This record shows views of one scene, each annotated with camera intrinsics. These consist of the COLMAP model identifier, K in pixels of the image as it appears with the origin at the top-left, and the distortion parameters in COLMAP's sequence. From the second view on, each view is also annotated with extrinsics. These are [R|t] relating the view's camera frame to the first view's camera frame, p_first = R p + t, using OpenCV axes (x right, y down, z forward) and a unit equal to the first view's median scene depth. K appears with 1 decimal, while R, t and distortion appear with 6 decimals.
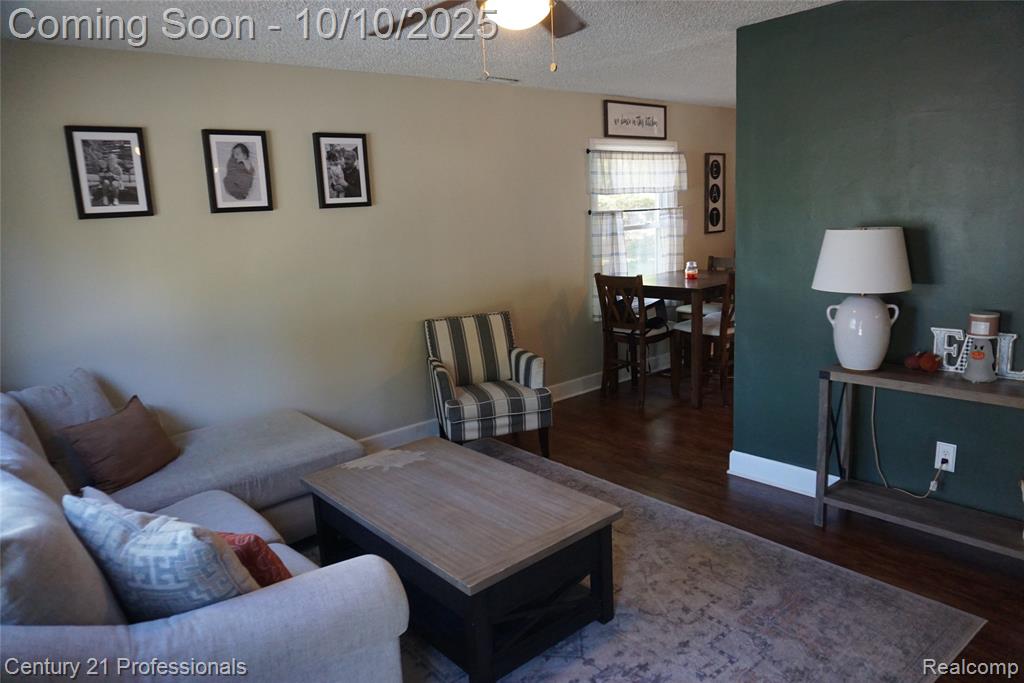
lens RADIAL K [[688.1, 0, 512.0], [0, 688.1, 341.5], [0, 0, 1]] dist [-0.005417, 0.000141]
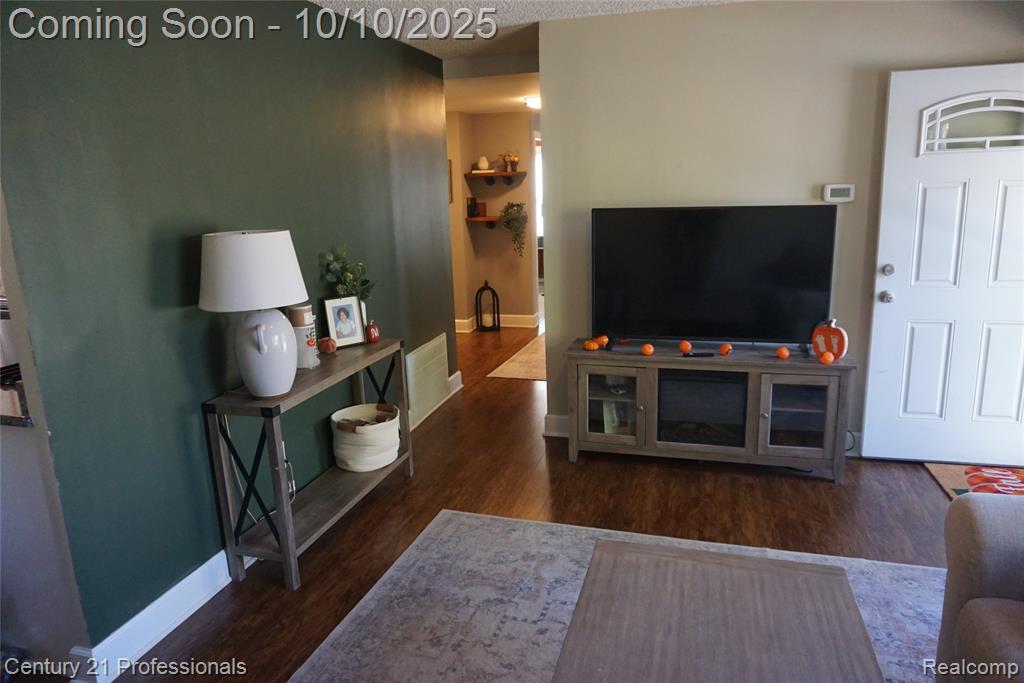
lens RADIAL K [[688.1, 0, 512.0], [0, 688.1, 341.5], [0, 0, 1]] dist [-0.005417, 0.000141]
pose [[-0.562766, -0.096195, 0.821000, -0.398807], [0.208624, 0.944524, 0.253673, -0.189746], [-0.799857, 0.314039, -0.511477, 1.294842]]
